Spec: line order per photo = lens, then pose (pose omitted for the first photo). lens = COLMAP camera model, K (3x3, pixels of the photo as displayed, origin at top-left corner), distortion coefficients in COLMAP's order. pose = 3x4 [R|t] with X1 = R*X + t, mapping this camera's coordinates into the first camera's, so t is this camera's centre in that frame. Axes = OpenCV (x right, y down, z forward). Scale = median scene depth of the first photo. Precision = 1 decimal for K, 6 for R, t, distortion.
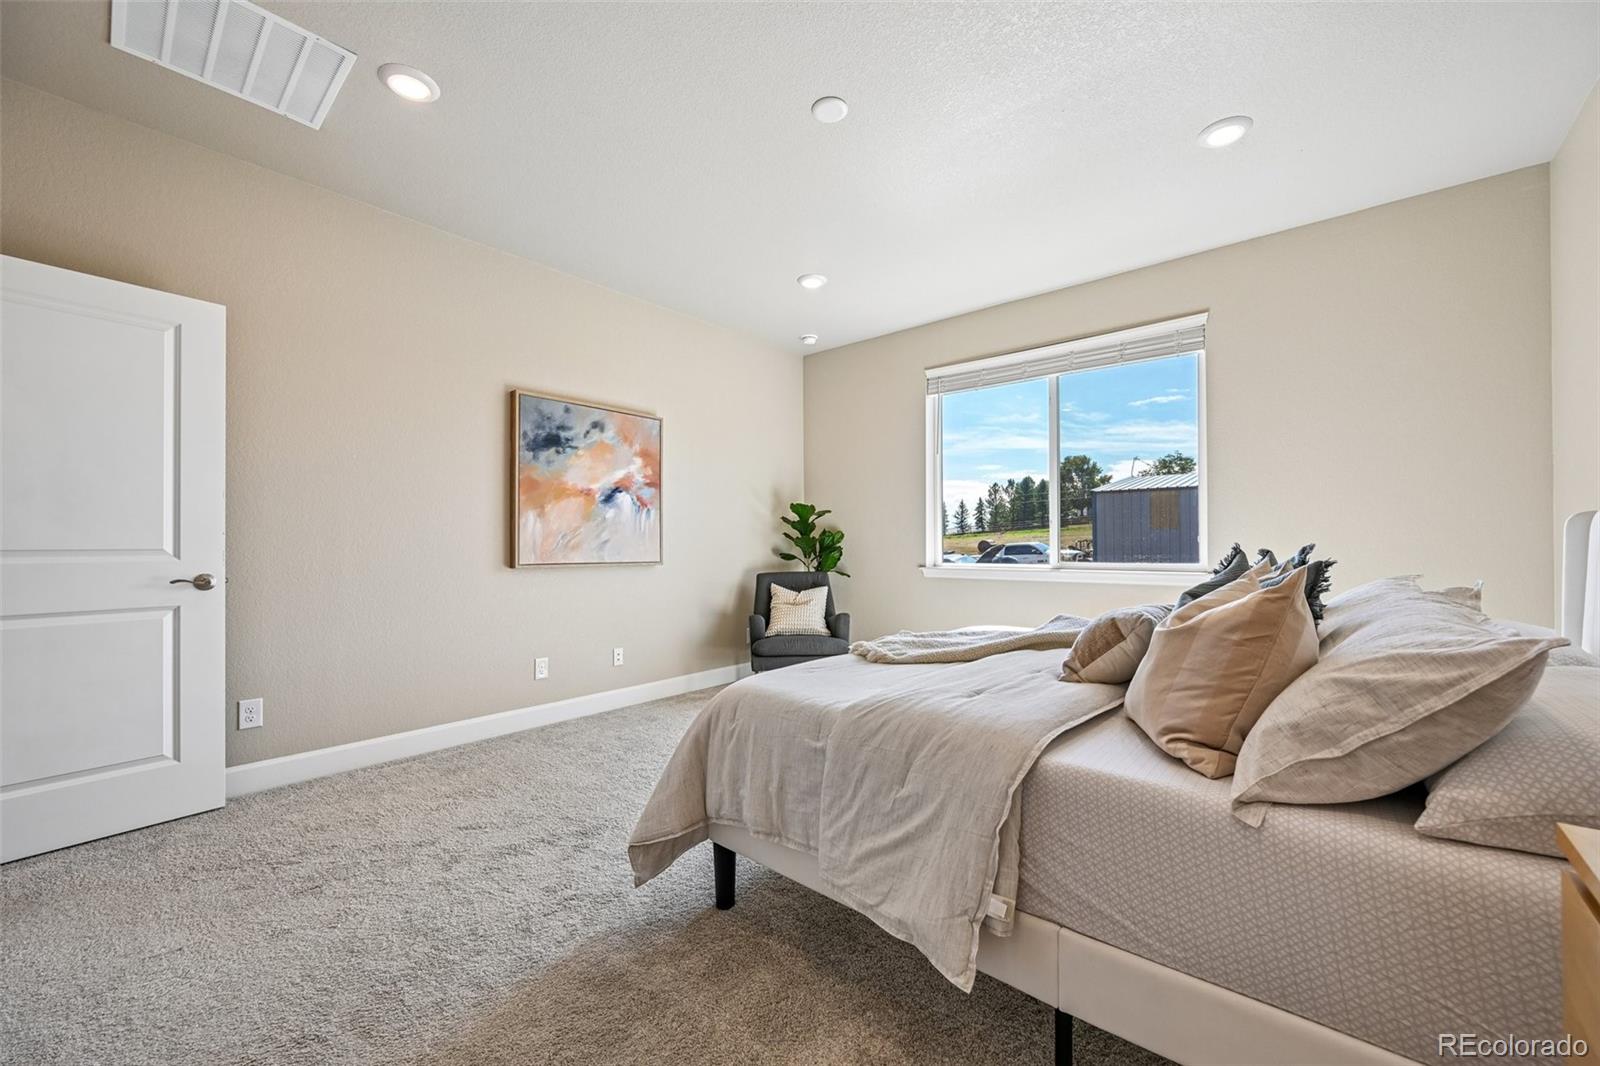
lens RADIAL K [[624.4, 0, 791.7], [0, 624.4, 541.7], [0, 0, 1]] dist [-0.002958, 0.001015]
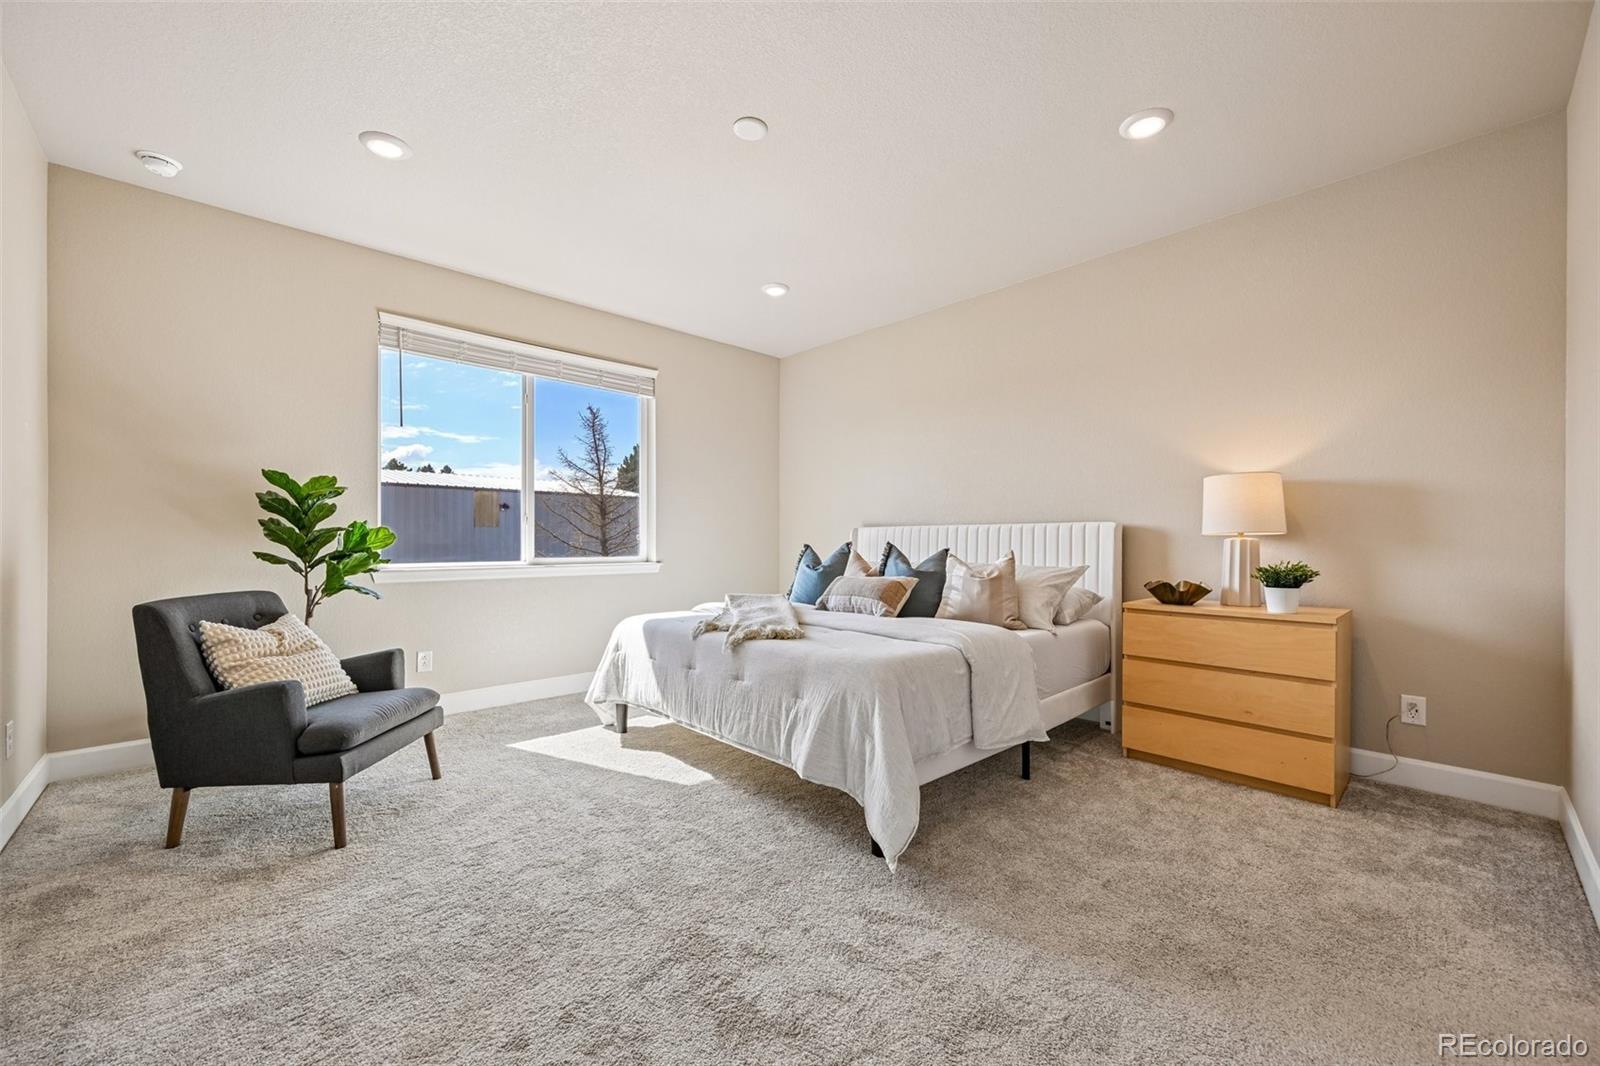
lens RADIAL K [[624.4, 0, 794.8], [0, 624.4, 535.6], [0, 0, 1]] dist [-0.002958, 0.001015]
pose [[0.086447, -0.003878, 0.996249, -0.529075], [-0.011828, 0.999918, 0.004919, -0.014339], [-0.996186, -0.012209, 0.086394, 0.460270]]
